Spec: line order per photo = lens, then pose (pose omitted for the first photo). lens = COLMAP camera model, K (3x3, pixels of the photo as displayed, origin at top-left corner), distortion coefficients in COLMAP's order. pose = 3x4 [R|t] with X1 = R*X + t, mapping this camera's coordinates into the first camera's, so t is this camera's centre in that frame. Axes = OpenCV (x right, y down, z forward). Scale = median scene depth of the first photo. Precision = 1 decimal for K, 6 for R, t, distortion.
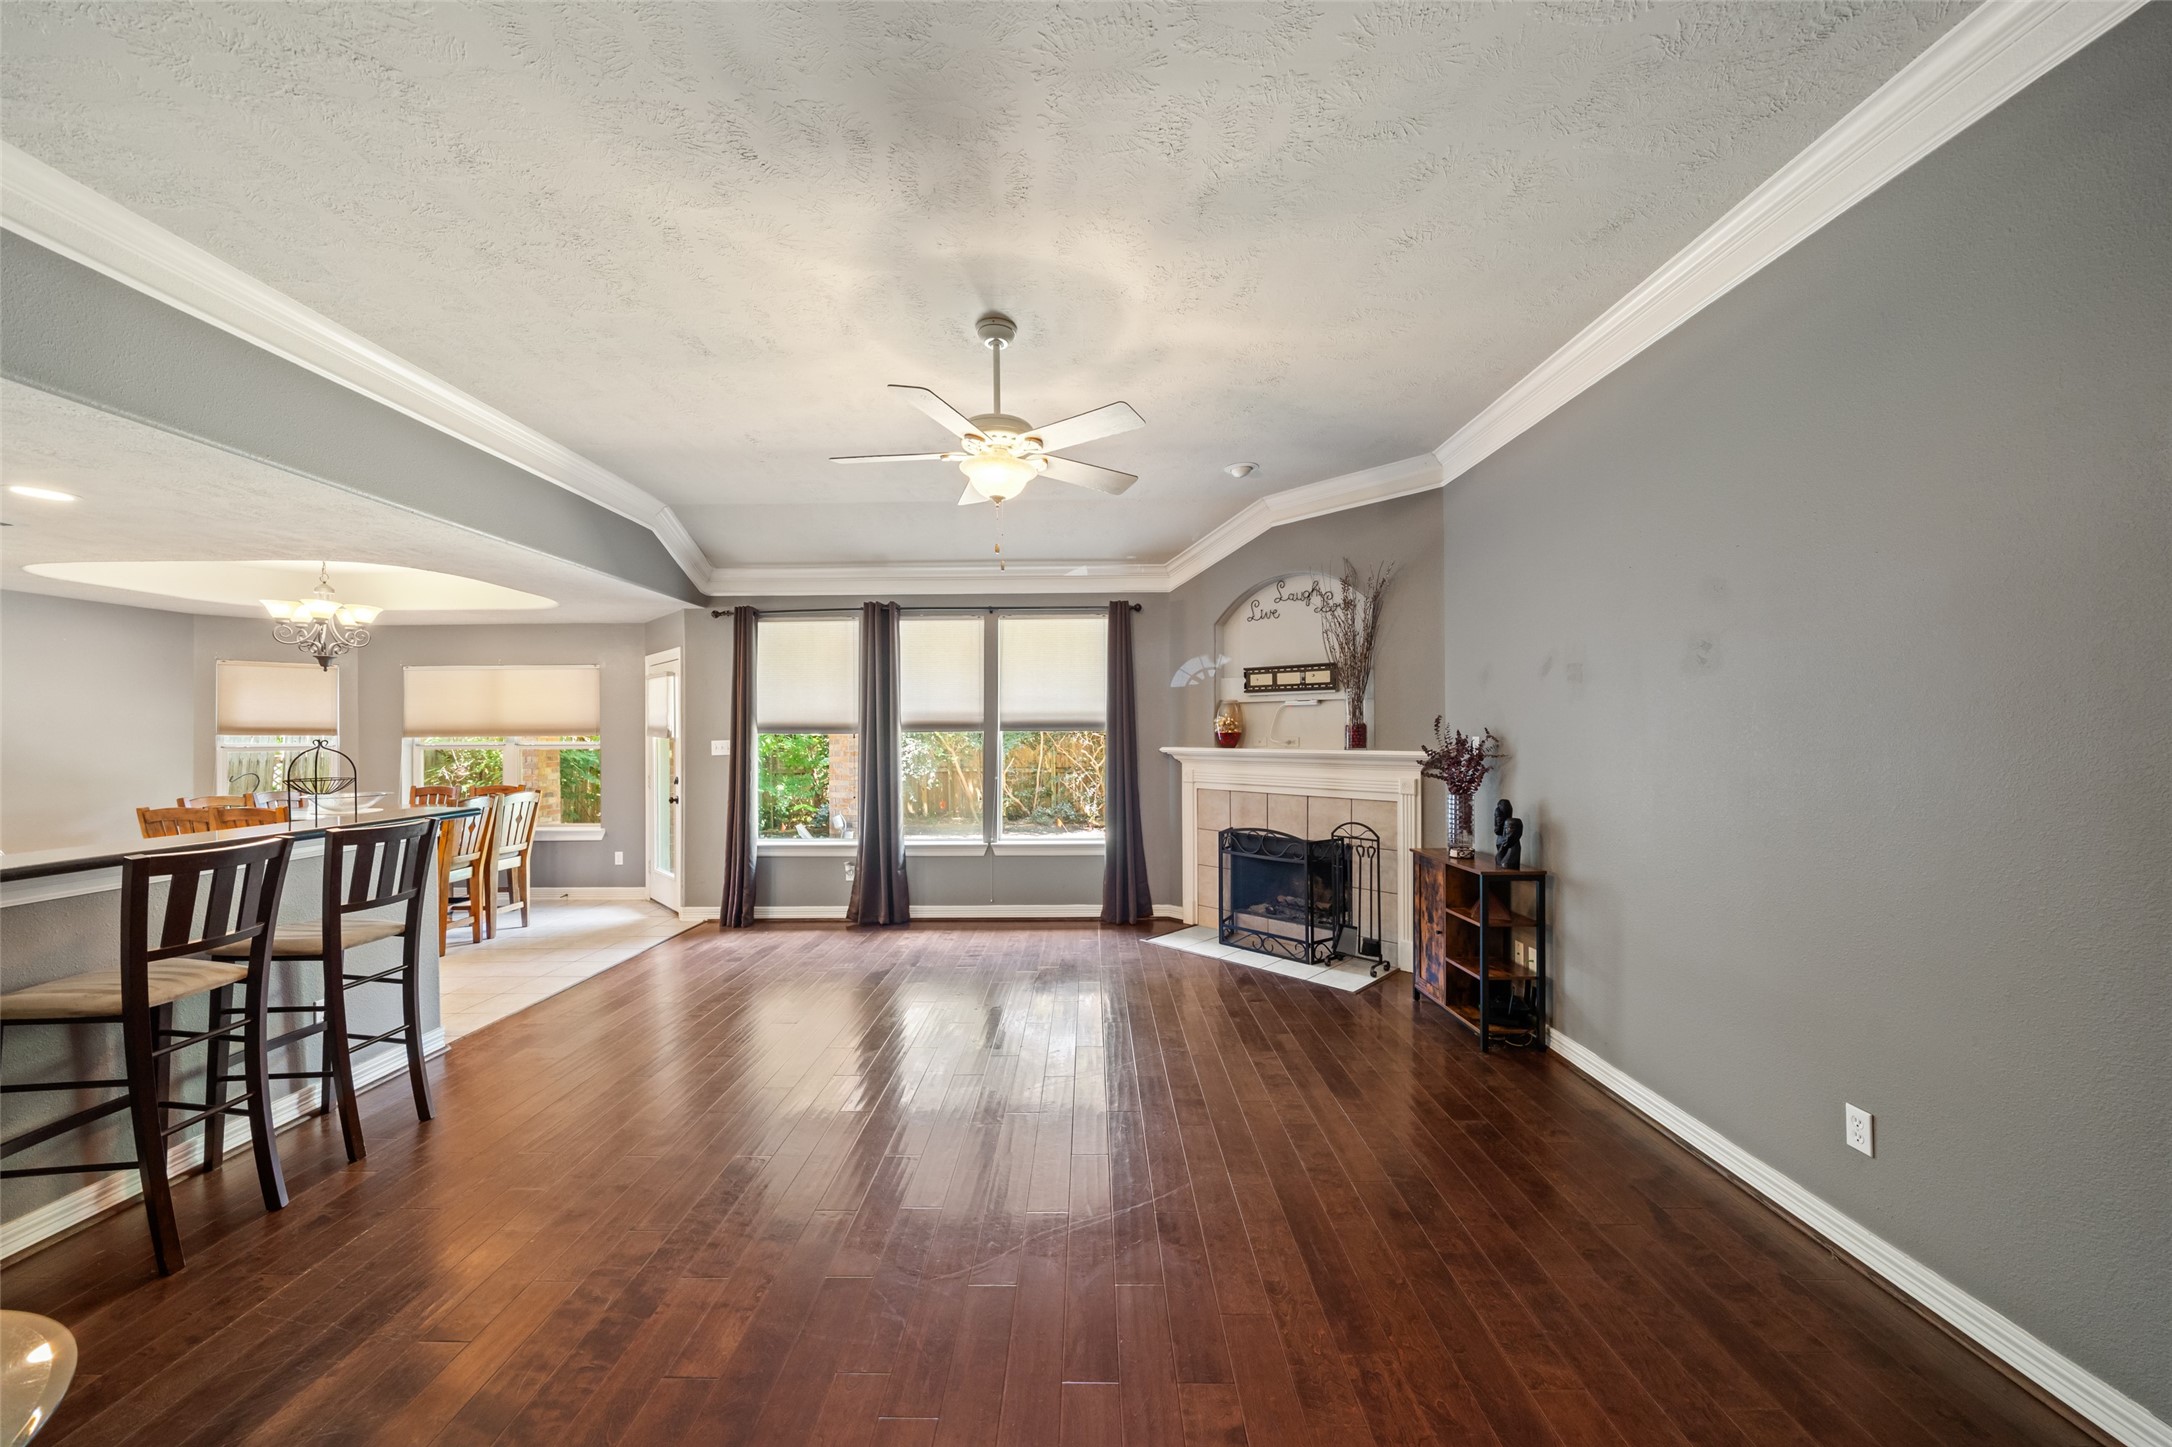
lens RADIAL K [[758.0, 0, 1082.5], [0, 758.0, 727.6], [0, 0, 1]] dist [-0.000165, -0.000033]
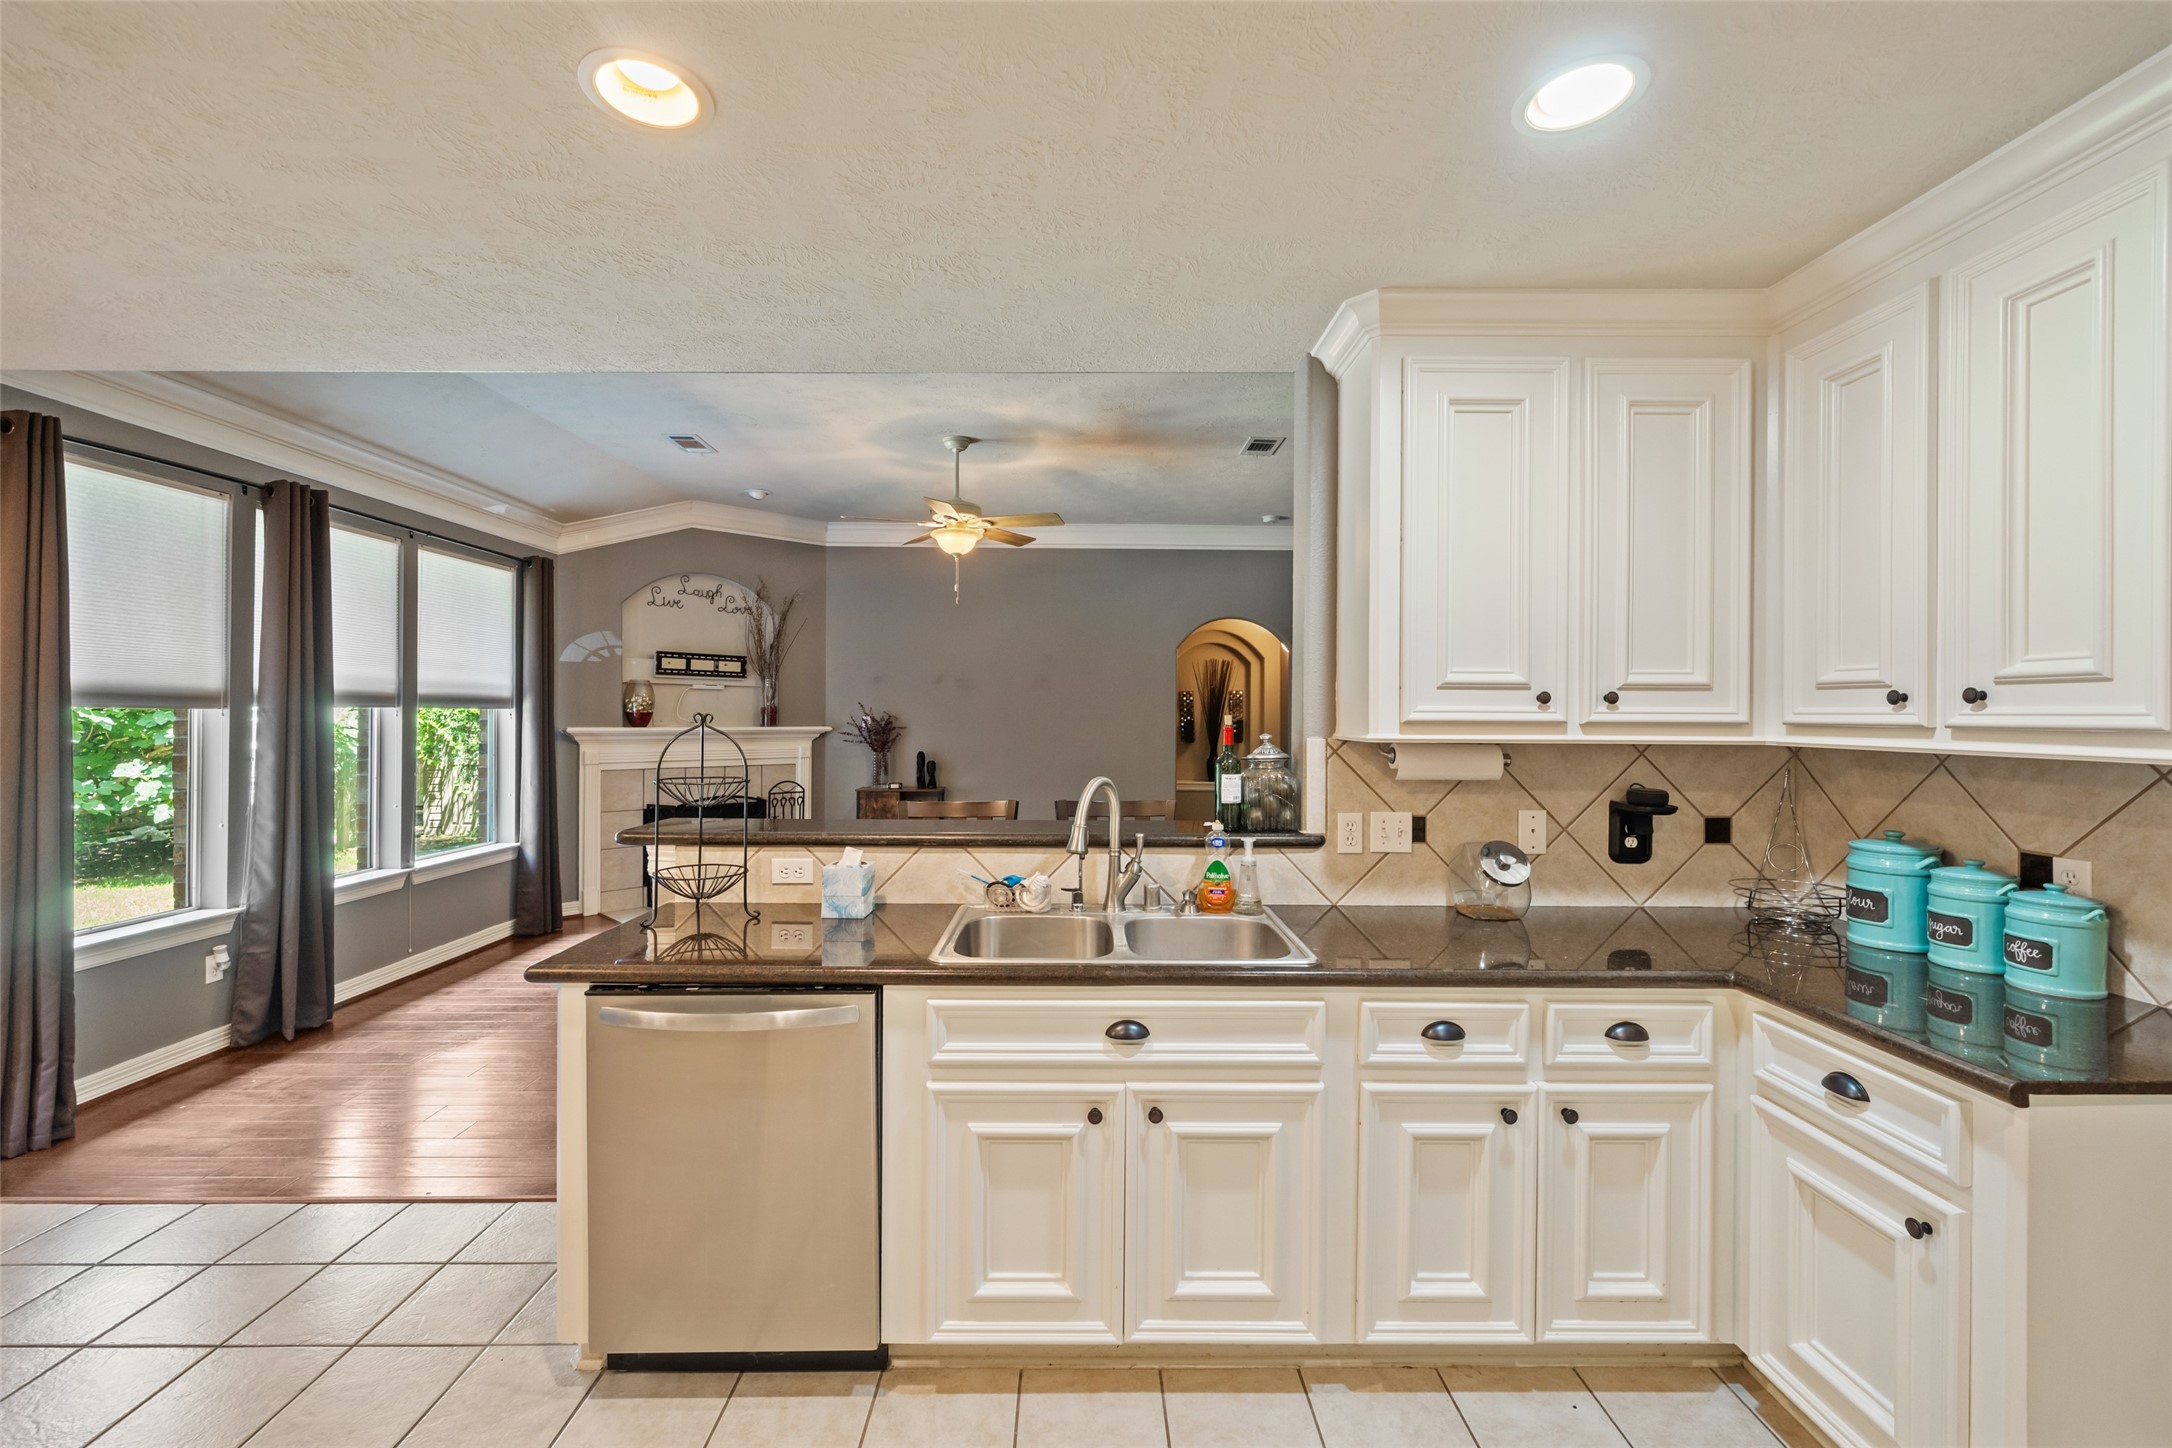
lens RADIAL K [[904.5, 0, 1076.1], [0, 904.5, 715.4], [0, 0, 1]] dist [-0.000394, 0.000079]
pose [[-0.009664, 0.004935, 0.999941, -1.065925], [-0.011274, 0.999924, -0.005044, 0.010759], [-0.999890, -0.011322, -0.009607, 0.442333]]
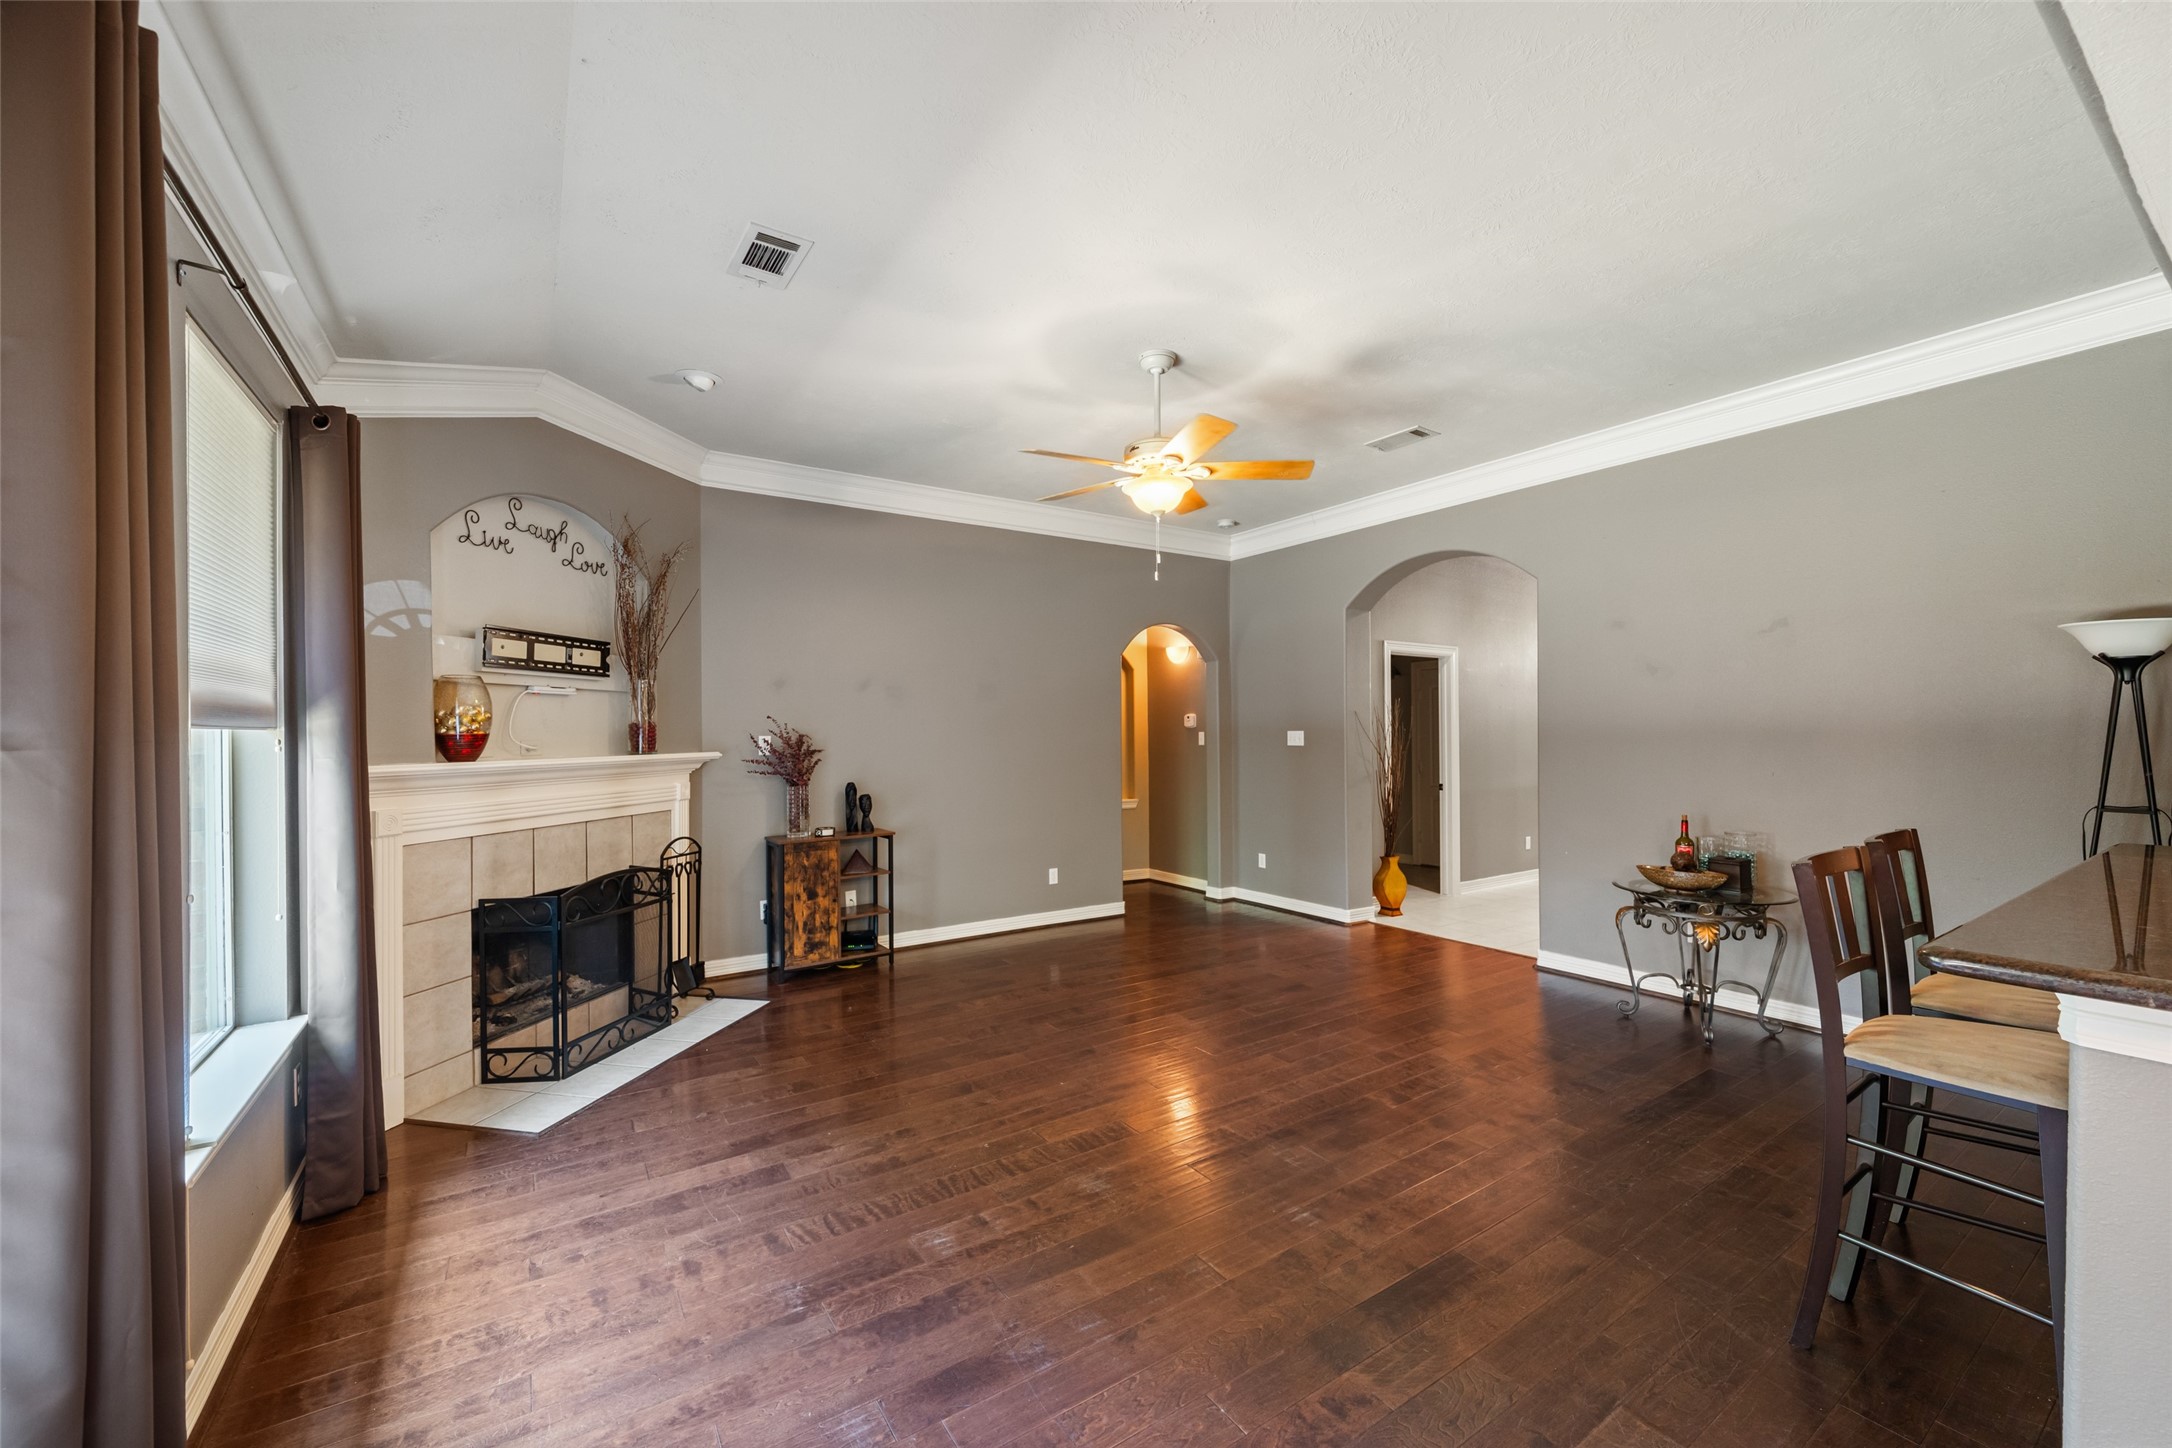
lens RADIAL K [[854.9, 0, 1075.5], [0, 854.9, 728.6], [0, 0, 1]] dist [-0.001835, -0.000115]
pose [[-0.554923, 0.010976, 0.831829, -0.605059], [0.005627, 0.999940, -0.009440, 0.011703], [-0.831882, -0.000558, -0.554952, 1.011114]]
